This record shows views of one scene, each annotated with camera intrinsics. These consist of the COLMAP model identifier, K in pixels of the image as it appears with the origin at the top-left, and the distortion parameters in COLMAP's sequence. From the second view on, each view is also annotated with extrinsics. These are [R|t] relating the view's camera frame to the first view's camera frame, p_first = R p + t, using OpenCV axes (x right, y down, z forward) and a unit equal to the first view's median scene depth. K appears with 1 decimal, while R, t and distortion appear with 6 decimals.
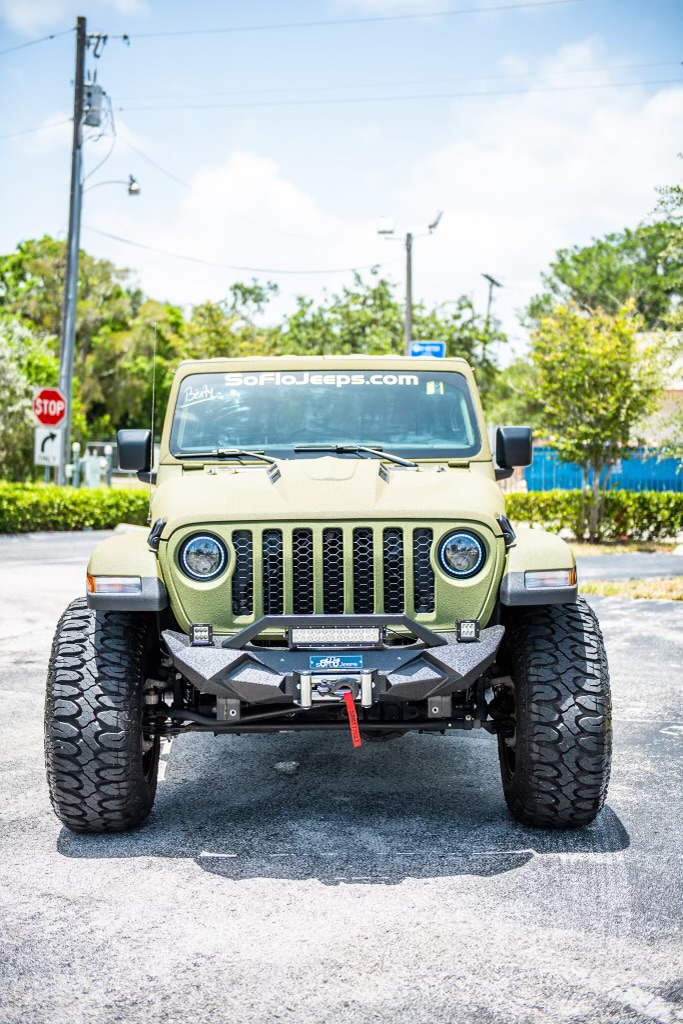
lens RADIAL K [[1492.9, 0, 340.8], [0, 1492.9, 508.6], [0, 0, 1]] dist [0.131426, 0.000000]
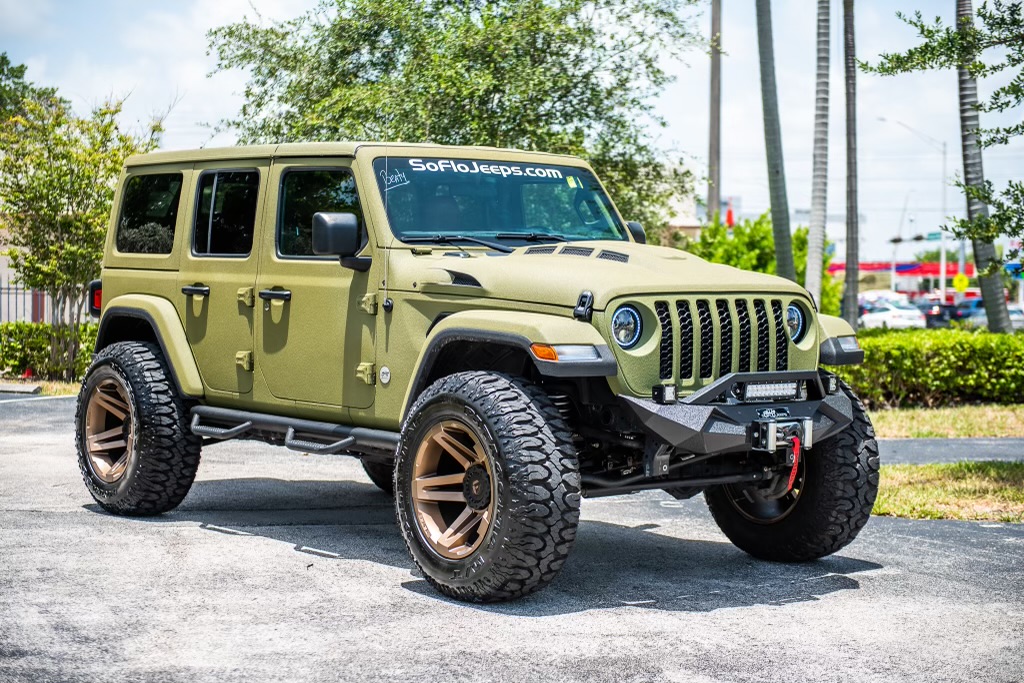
lens RADIAL K [[1798.8, 0, 512.3], [0, 1798.8, 339.8], [0, 0, 1]] dist [0.073575, 0.000000]
pose [[0.798838, -0.011335, 0.601440, -0.929385], [0.020927, 0.999741, -0.008952, 0.051486], [-0.601183, 0.019738, 0.798868, 0.017300]]
